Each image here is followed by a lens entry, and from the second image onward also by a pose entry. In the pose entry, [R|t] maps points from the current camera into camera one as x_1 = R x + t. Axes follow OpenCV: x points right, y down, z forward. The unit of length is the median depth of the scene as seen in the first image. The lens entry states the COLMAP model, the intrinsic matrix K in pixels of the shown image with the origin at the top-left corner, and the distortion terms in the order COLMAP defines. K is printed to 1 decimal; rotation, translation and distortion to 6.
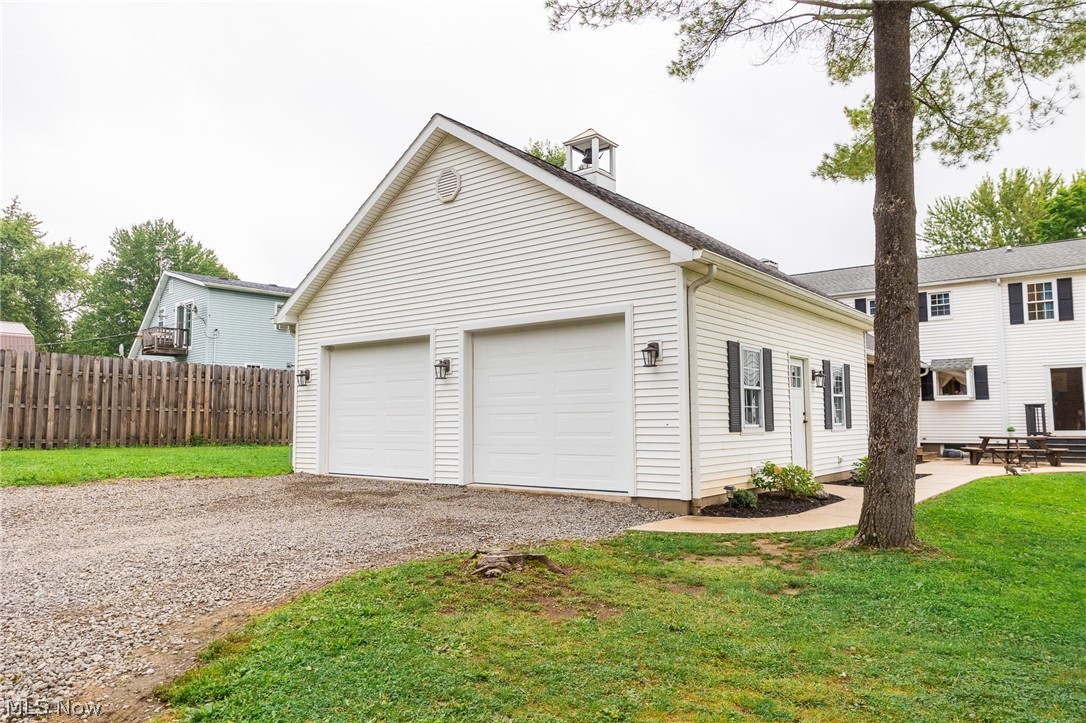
lens RADIAL K [[749.1, 0, 542.0], [0, 749.1, 365.9], [0, 0, 1]] dist [-0.000424, 0.003061]
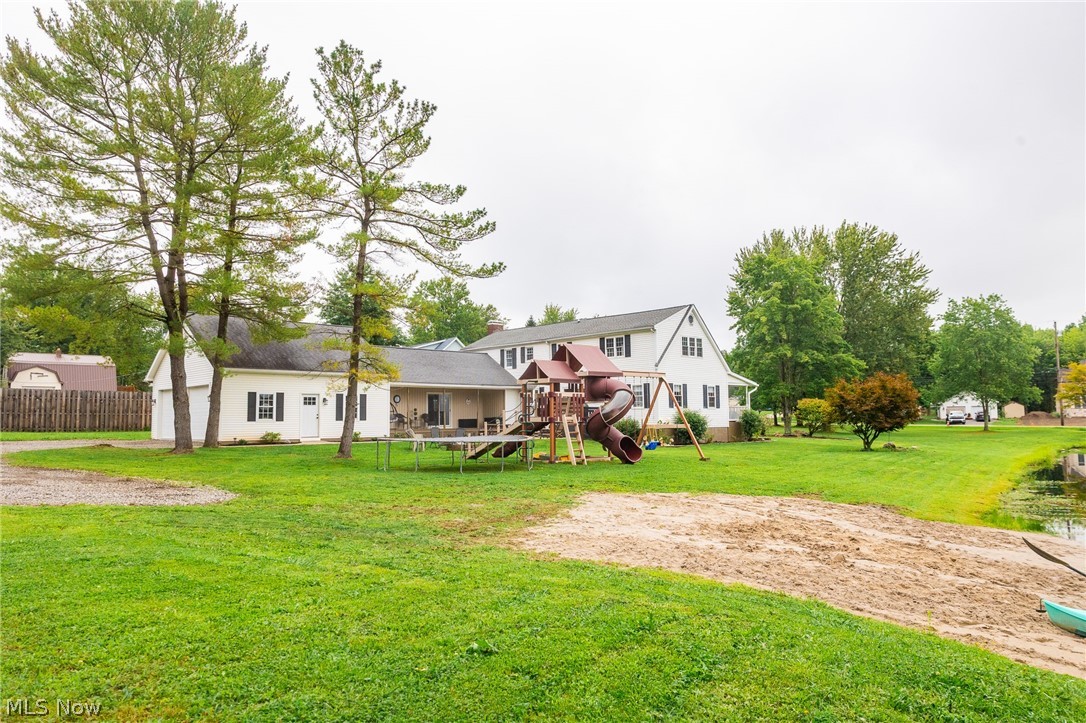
lens RADIAL K [[749.1, 0, 541.8], [0, 749.1, 360.8], [0, 0, 1]] dist [-0.000424, 0.003061]
pose [[0.990643, -0.017765, -0.135318, 0.859809], [0.017236, 0.999839, -0.005079, -0.057566], [0.135386, 0.002699, 0.990789, -0.873237]]
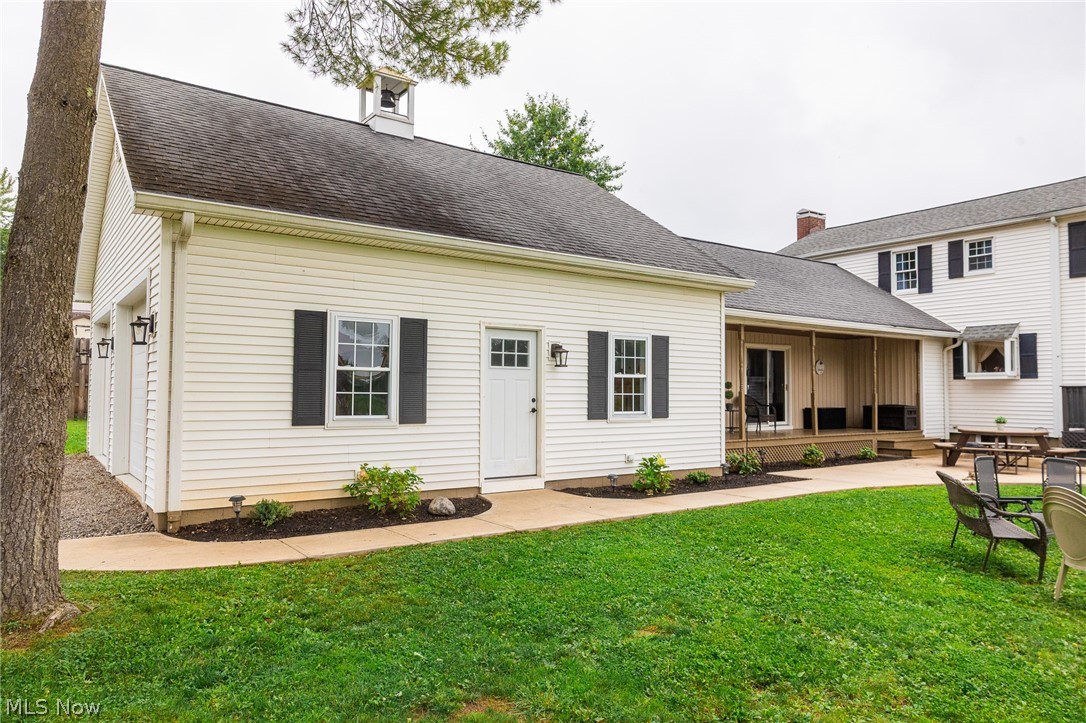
lens RADIAL K [[749.1, 0, 549.7], [0, 749.1, 353.9], [0, 0, 1]] dist [-0.000424, 0.003061]
pose [[0.963832, -0.004799, -0.266467, 0.329045], [0.010539, 0.999742, 0.020115, -0.000243], [0.266302, -0.022195, 0.963634, 0.144055]]
